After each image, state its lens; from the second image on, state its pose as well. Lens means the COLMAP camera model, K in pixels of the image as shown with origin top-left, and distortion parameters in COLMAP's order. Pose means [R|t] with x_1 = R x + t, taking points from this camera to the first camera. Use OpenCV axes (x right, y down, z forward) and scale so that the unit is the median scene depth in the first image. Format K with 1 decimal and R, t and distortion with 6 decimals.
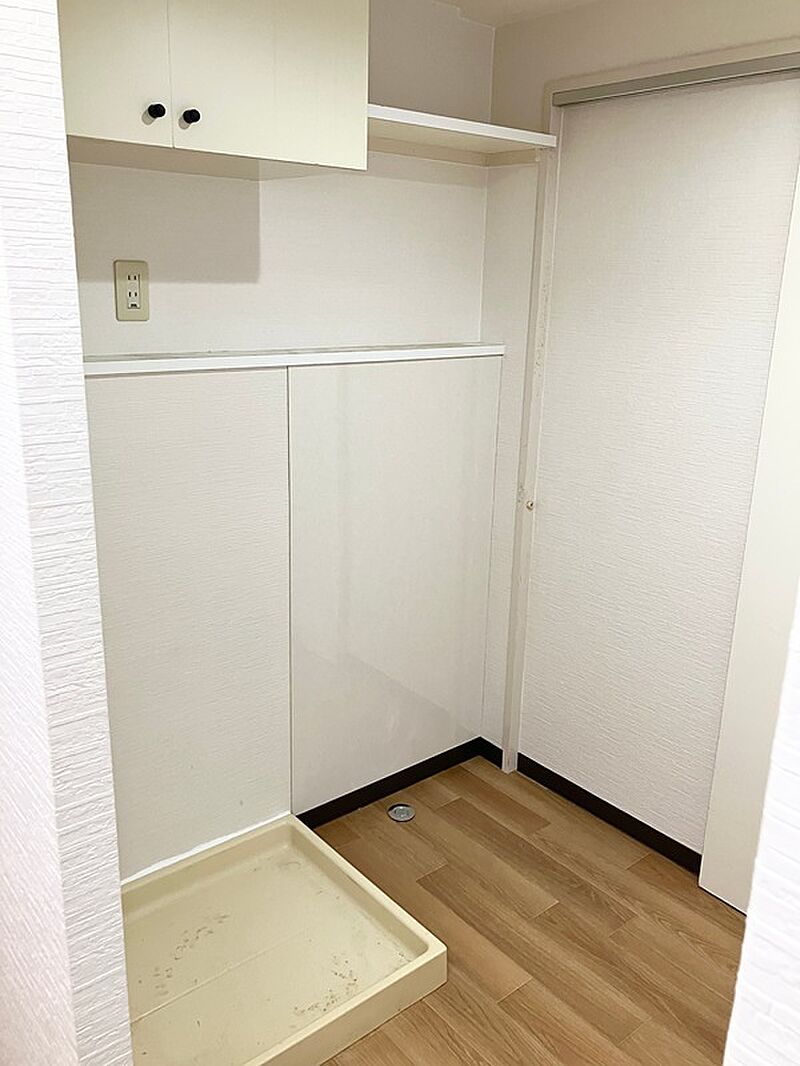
lens RADIAL K [[879.9, 0, 399.5], [0, 879.9, 509.2], [0, 0, 1]] dist [-0.004846, -0.000971]
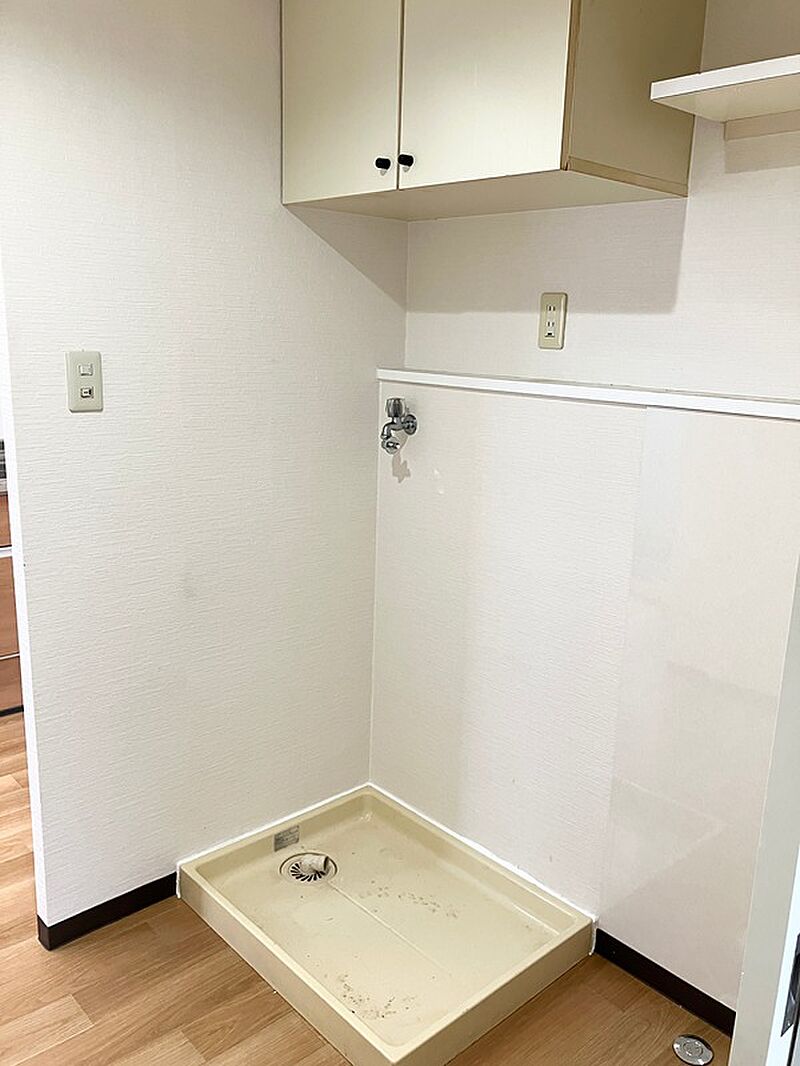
lens RADIAL K [[887.5, 0, 400.0], [0, 887.5, 533.0], [0, 0, 1]] dist [0.042182, -0.002034]
pose [[0.061961, 0.209215, -0.975905, 0.799775], [-0.293809, 0.938281, 0.182495, -0.146235], [0.953854, 0.275422, 0.119606, 0.752469]]
